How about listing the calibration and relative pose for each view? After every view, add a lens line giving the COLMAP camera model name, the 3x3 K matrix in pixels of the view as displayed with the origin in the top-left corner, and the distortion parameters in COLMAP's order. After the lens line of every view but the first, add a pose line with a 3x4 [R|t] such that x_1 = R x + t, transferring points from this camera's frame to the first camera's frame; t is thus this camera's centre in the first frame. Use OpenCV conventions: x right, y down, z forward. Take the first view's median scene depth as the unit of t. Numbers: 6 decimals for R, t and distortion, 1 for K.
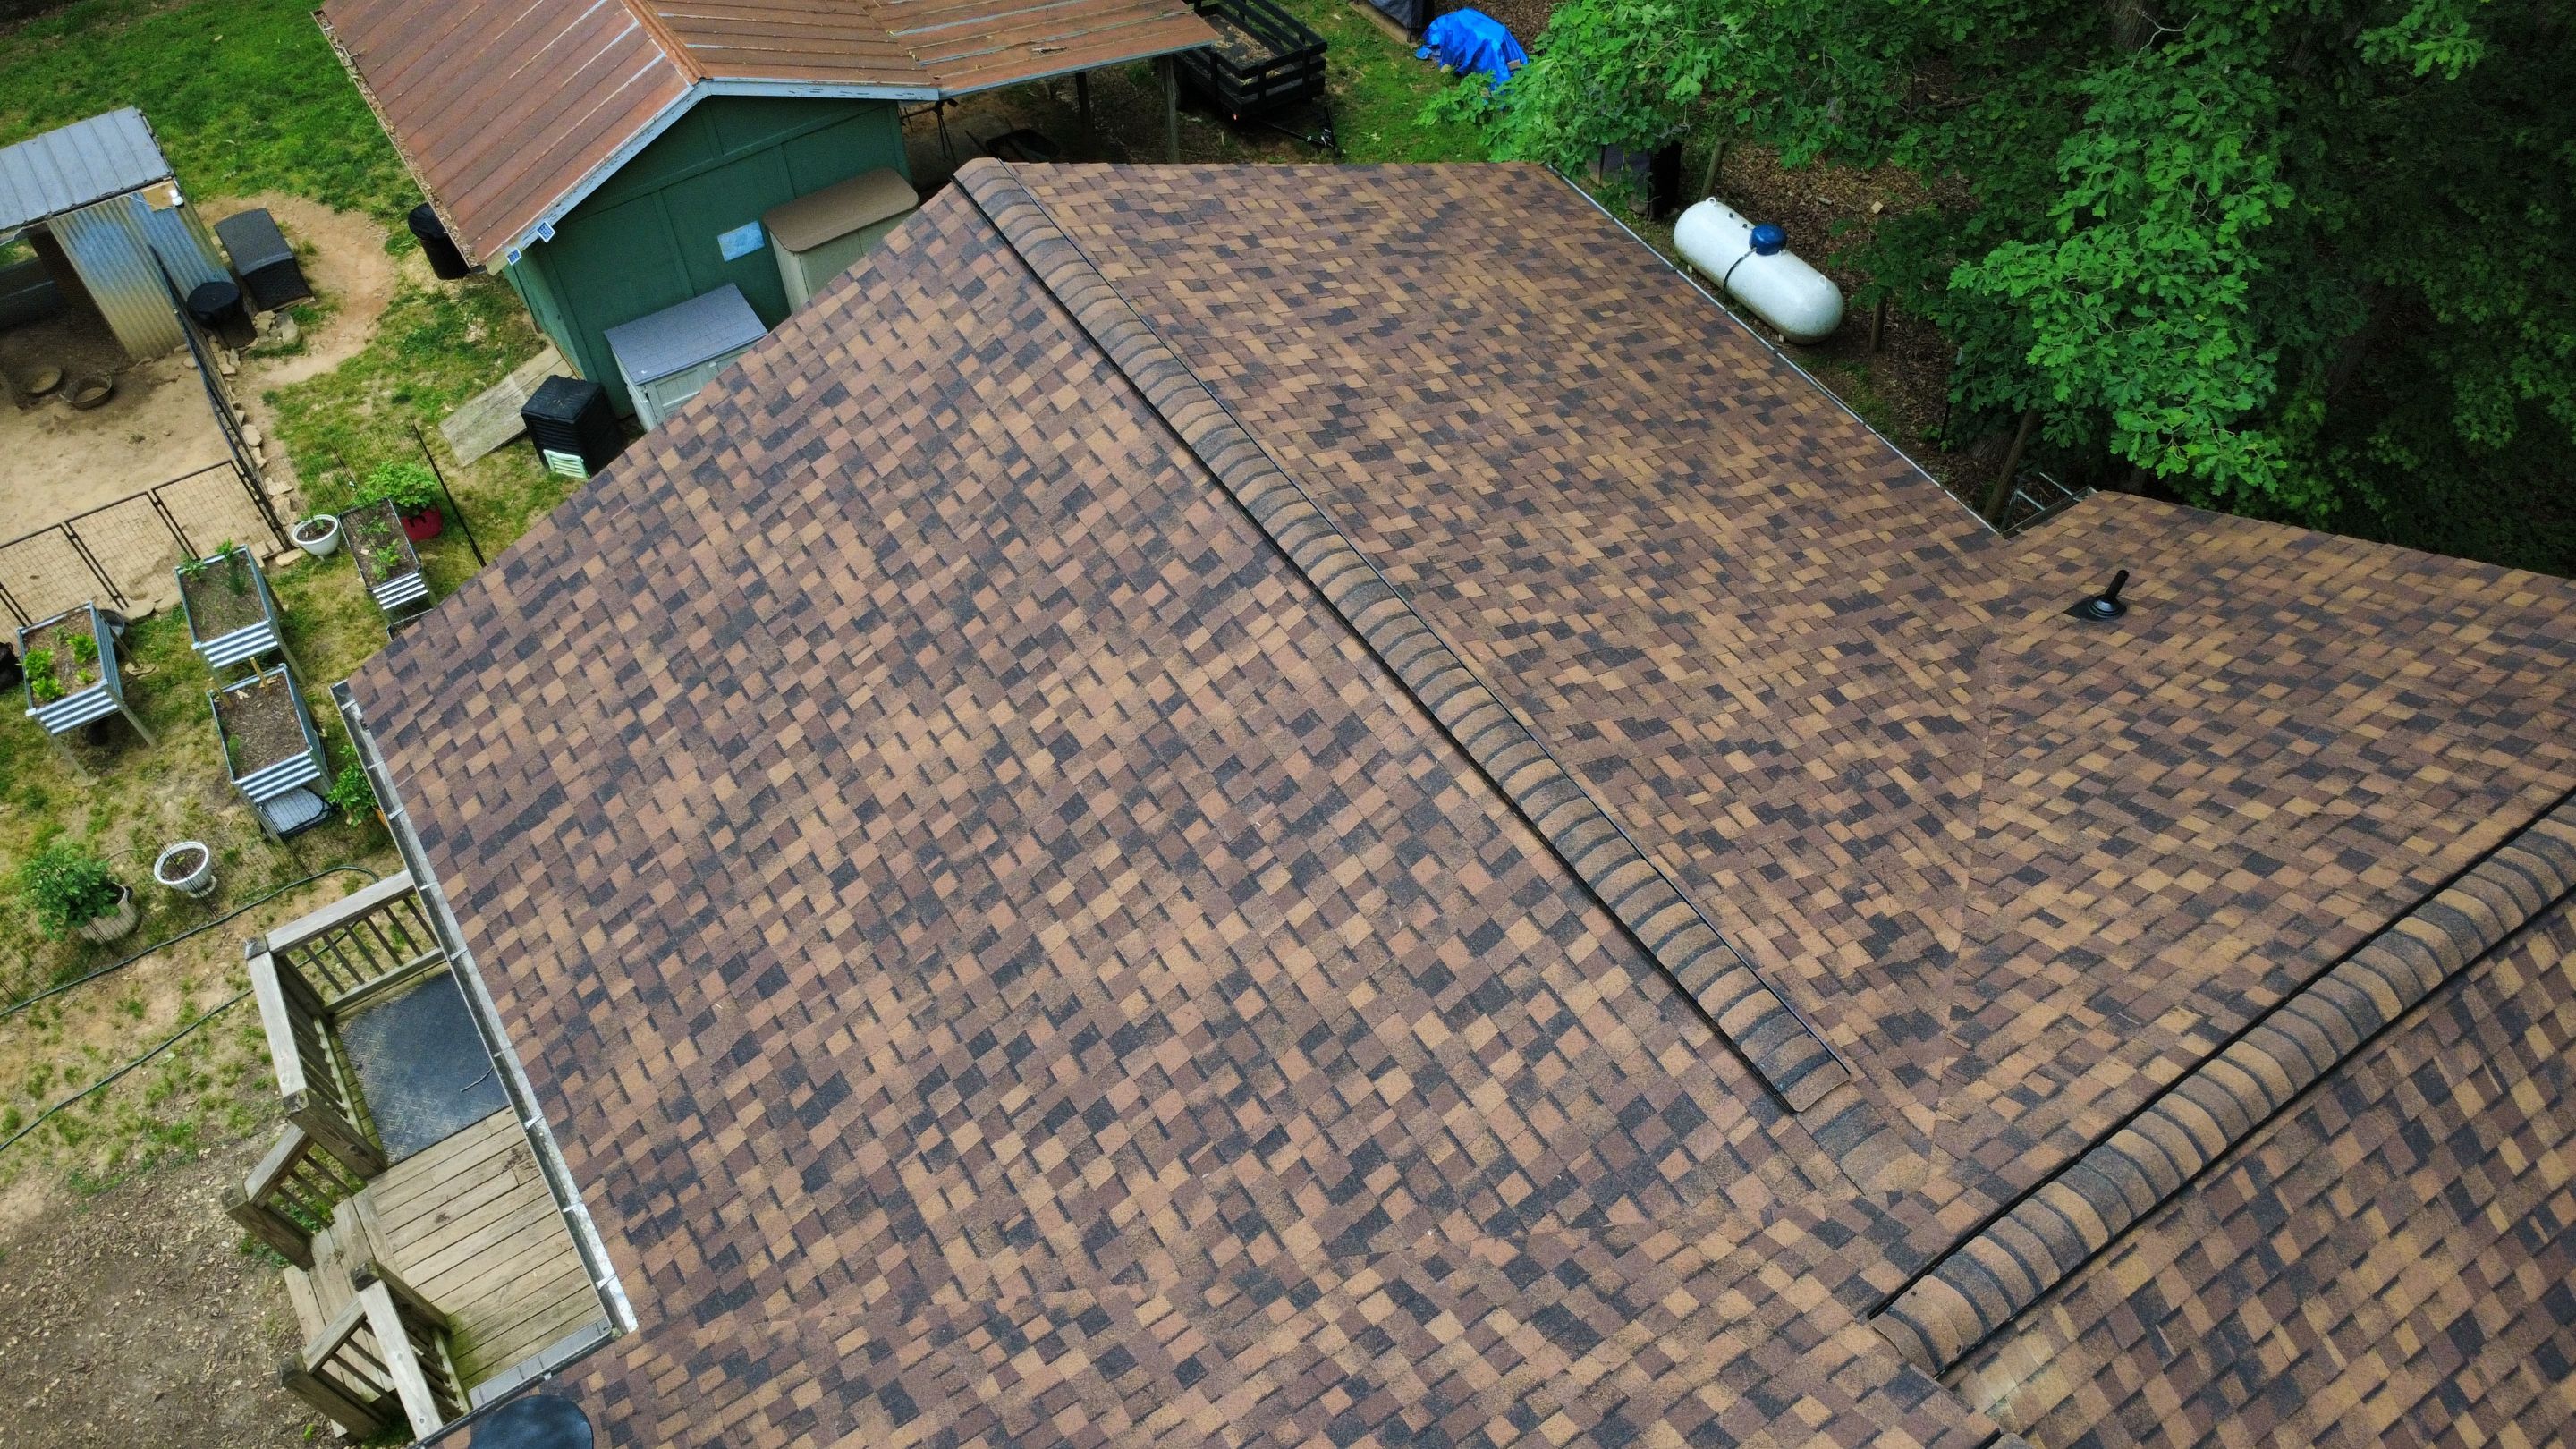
lens RADIAL K [[1879.7, 0, 1286.8], [0, 1879.7, 725.6], [0, 0, 1]] dist [-0.000423, -0.000369]
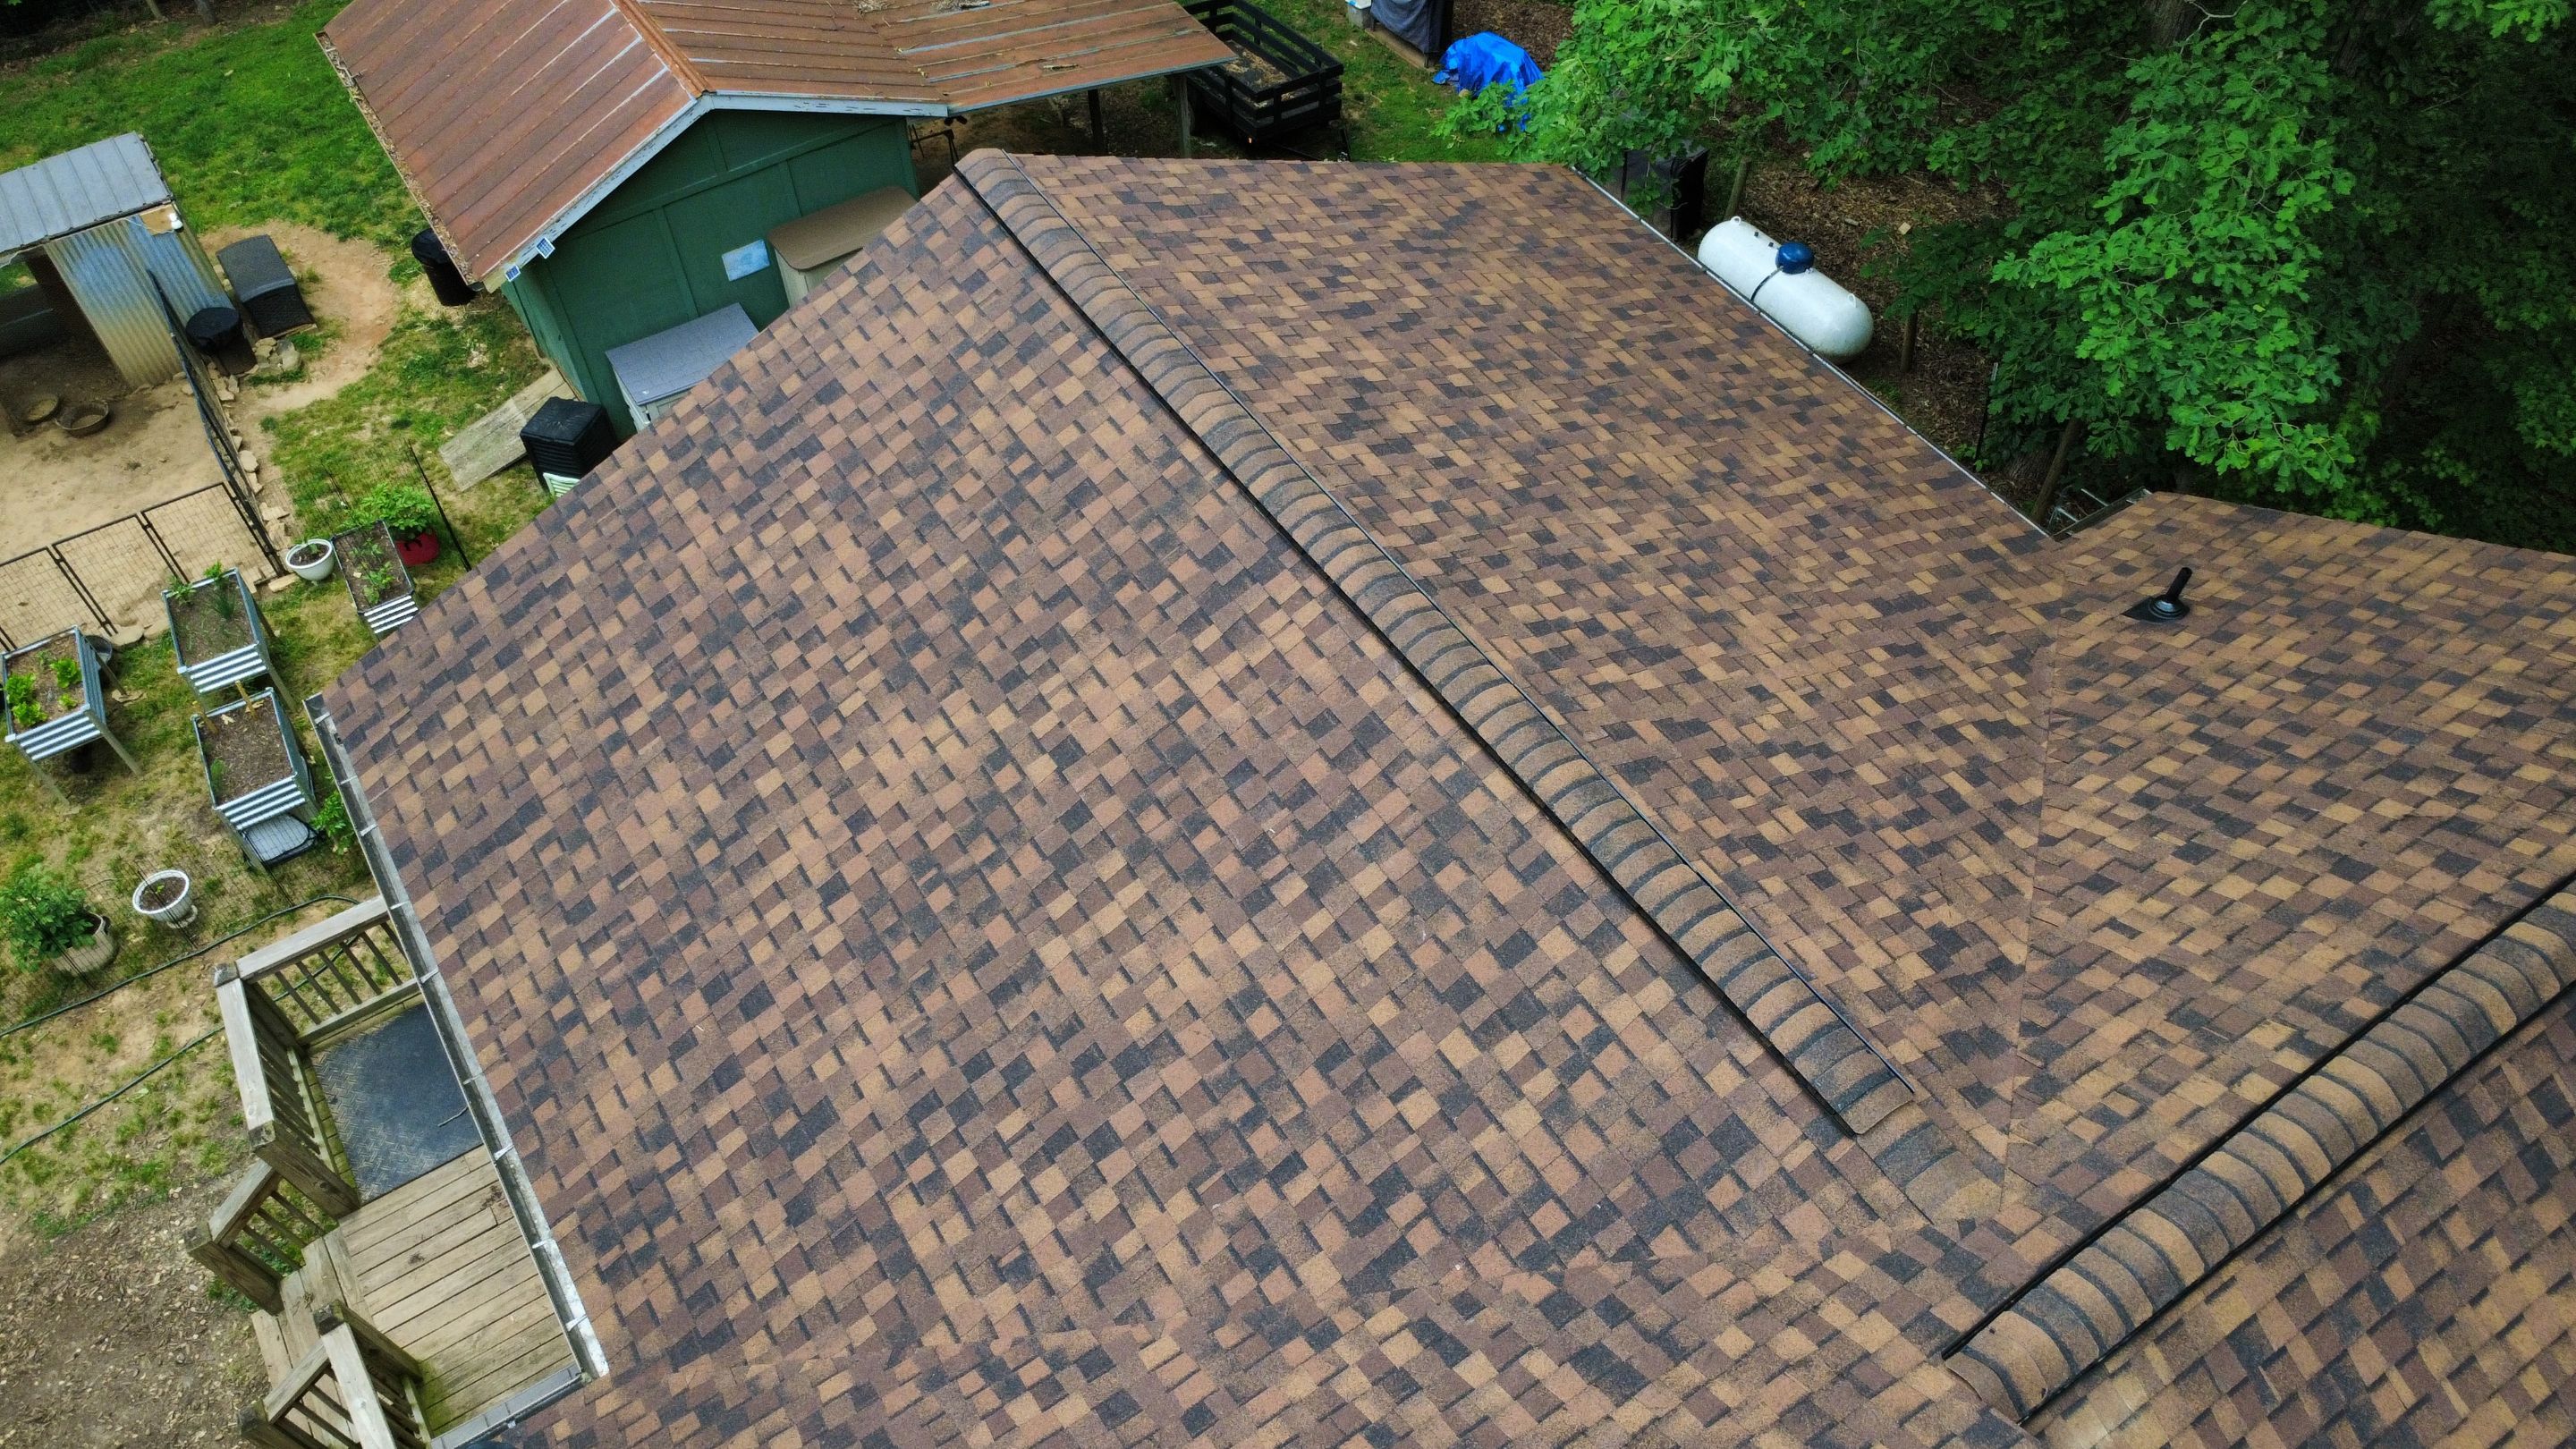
lens RADIAL K [[1879.7, 0, 1286.8], [0, 1879.7, 725.6], [0, 0, 1]] dist [-0.000423, -0.000369]
pose [[0.999947, -0.002757, -0.009957, 0.001547], [0.002481, 0.999613, -0.027701, 0.024977], [0.010029, 0.027675, 0.999567, 0.058958]]
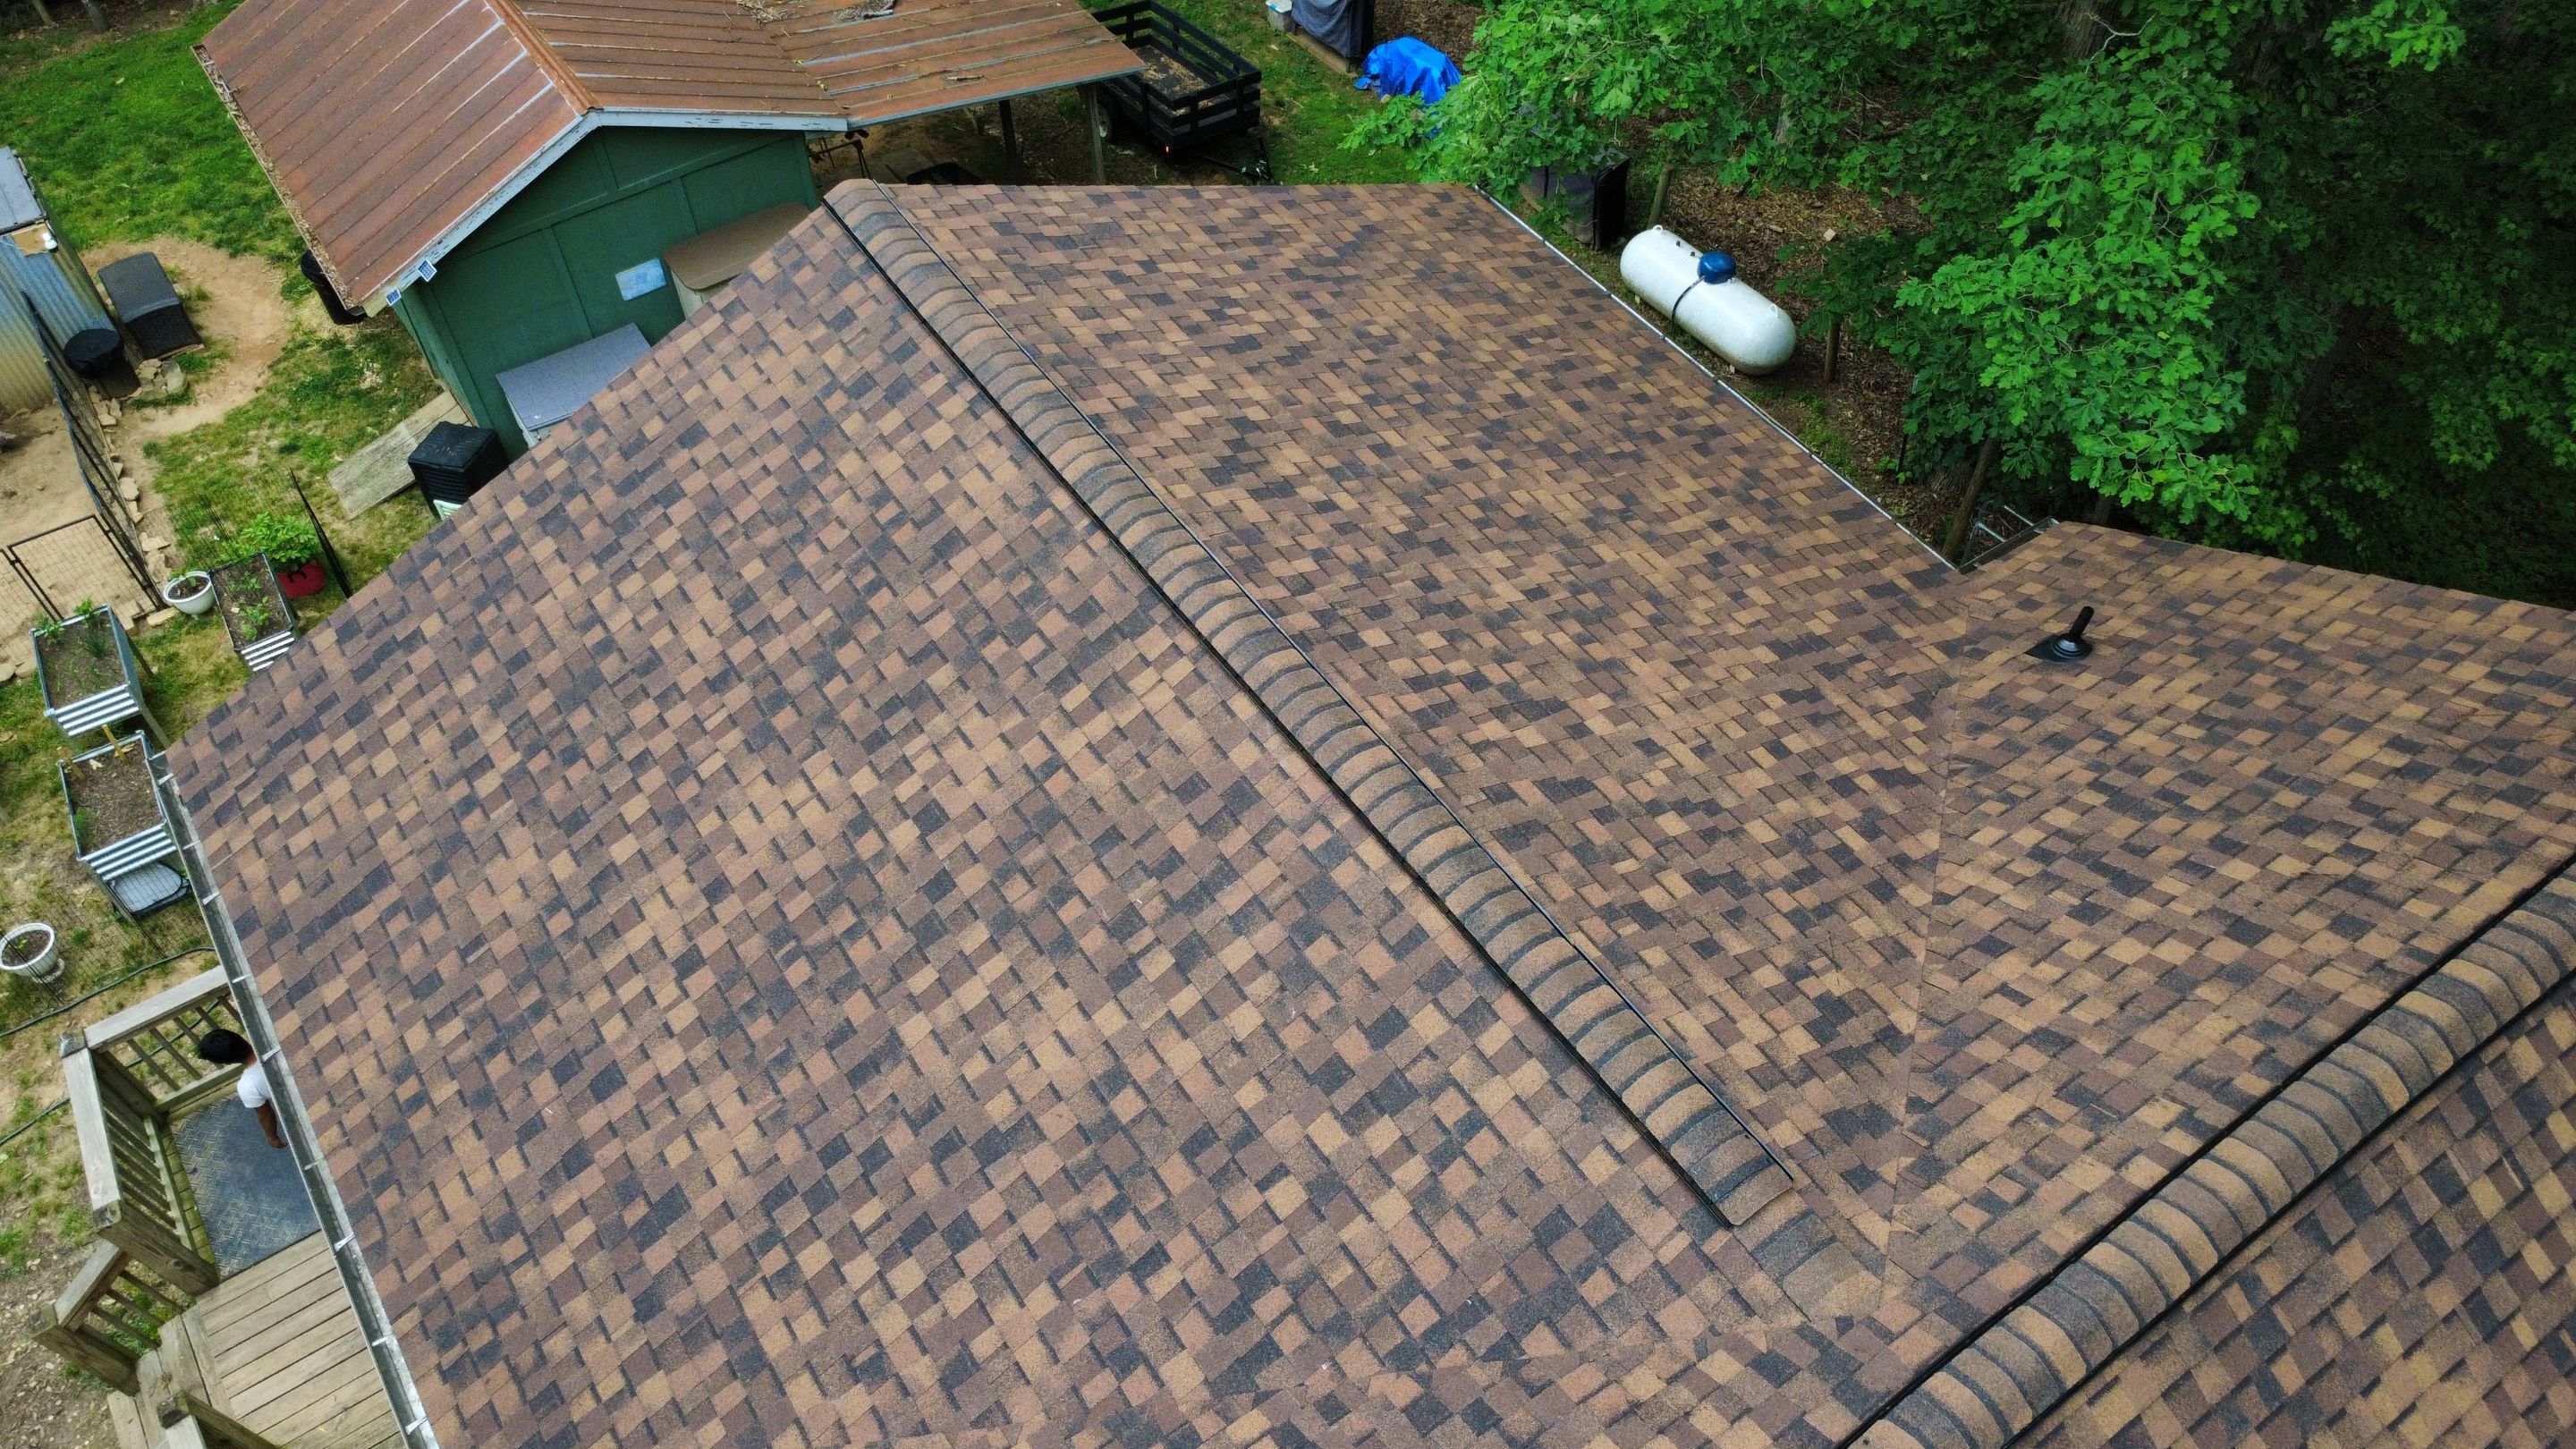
lens RADIAL K [[1879.7, 0, 1286.8], [0, 1879.7, 725.6], [0, 0, 1]] dist [-0.000423, -0.000369]
pose [[0.999821, -0.014105, 0.012582, 0.043823], [0.014381, 0.999651, -0.022177, -0.010657], [-0.012265, 0.022354, 0.999675, 0.093002]]
